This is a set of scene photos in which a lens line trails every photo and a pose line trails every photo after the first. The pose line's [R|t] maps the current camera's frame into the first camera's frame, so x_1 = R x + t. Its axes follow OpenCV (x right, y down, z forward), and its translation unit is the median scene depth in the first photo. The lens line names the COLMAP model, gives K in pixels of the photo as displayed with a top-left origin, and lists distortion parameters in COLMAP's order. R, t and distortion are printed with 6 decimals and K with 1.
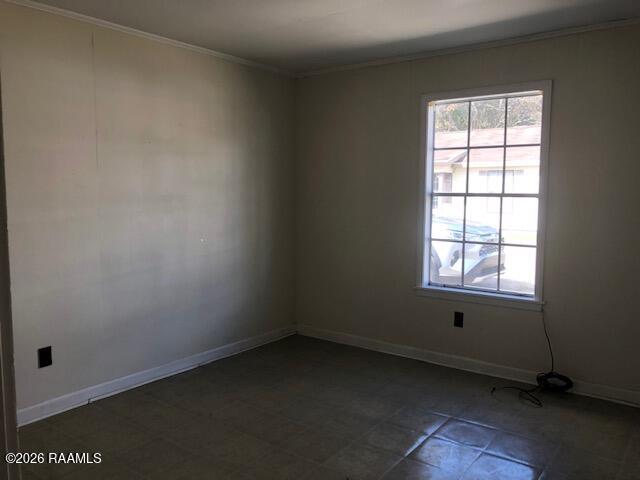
lens RADIAL K [[518.6, 0, 320.0], [0, 518.6, 240.0], [0, 0, 1]] dist [-0.007522, -0.002450]
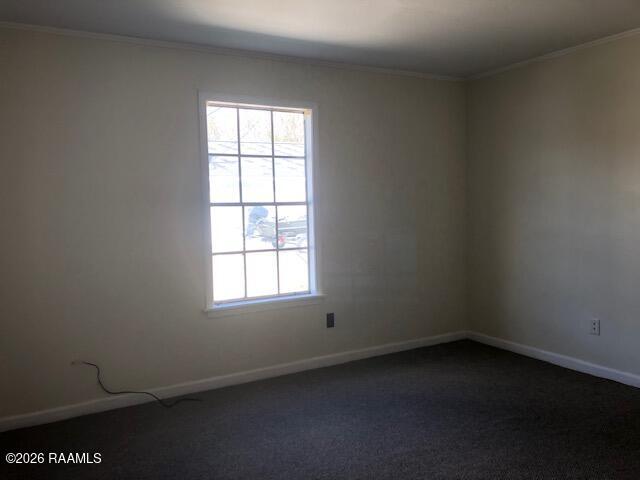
lens RADIAL K [[534.9, 0, 320.0], [0, 534.9, 240.0], [0, 0, 1]] dist [0.004998, 0.000720]
pose [[0.381827, -0.068294, 0.921707, -0.620217], [0.100372, 0.994432, 0.032102, -0.037395], [-0.918767, 0.080256, 0.386556, 0.509276]]
